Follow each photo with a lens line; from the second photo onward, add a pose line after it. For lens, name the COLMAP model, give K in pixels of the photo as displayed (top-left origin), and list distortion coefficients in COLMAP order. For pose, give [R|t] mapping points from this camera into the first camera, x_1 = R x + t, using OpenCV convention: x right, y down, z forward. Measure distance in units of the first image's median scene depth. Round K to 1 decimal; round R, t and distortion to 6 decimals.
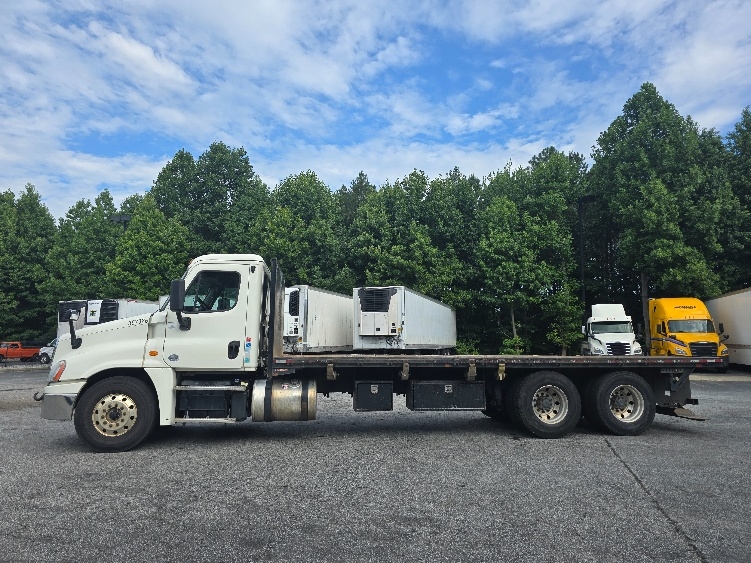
lens RADIAL K [[520.5, 0, 375.5], [0, 520.5, 281.5], [0, 0, 1]] dist [0.067134, -0.067243]
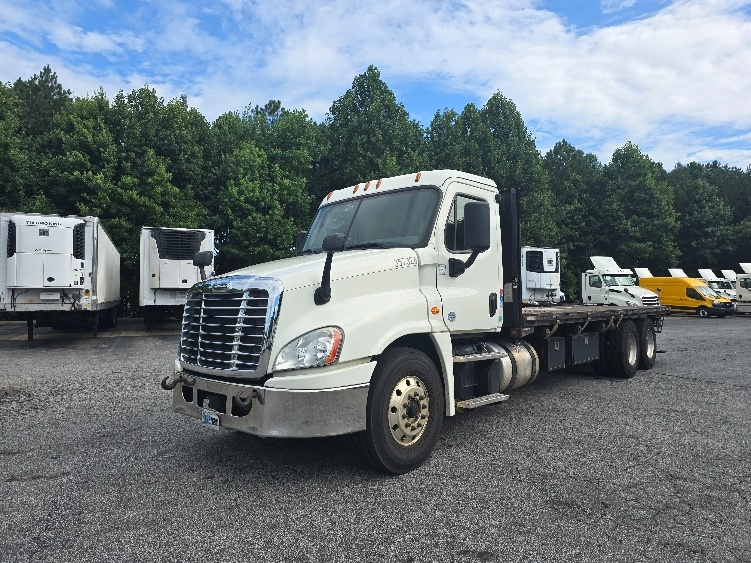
lens RADIAL K [[524.0, 0, 375.5], [0, 524.0, 281.5], [0, 0, 1]] dist [-0.000325, -0.009831]
pose [[0.724104, 0.022237, 0.689332, -0.228915], [-0.080209, 0.995413, 0.052144, 0.018097], [-0.685011, -0.093048, 0.722566, 0.145365]]
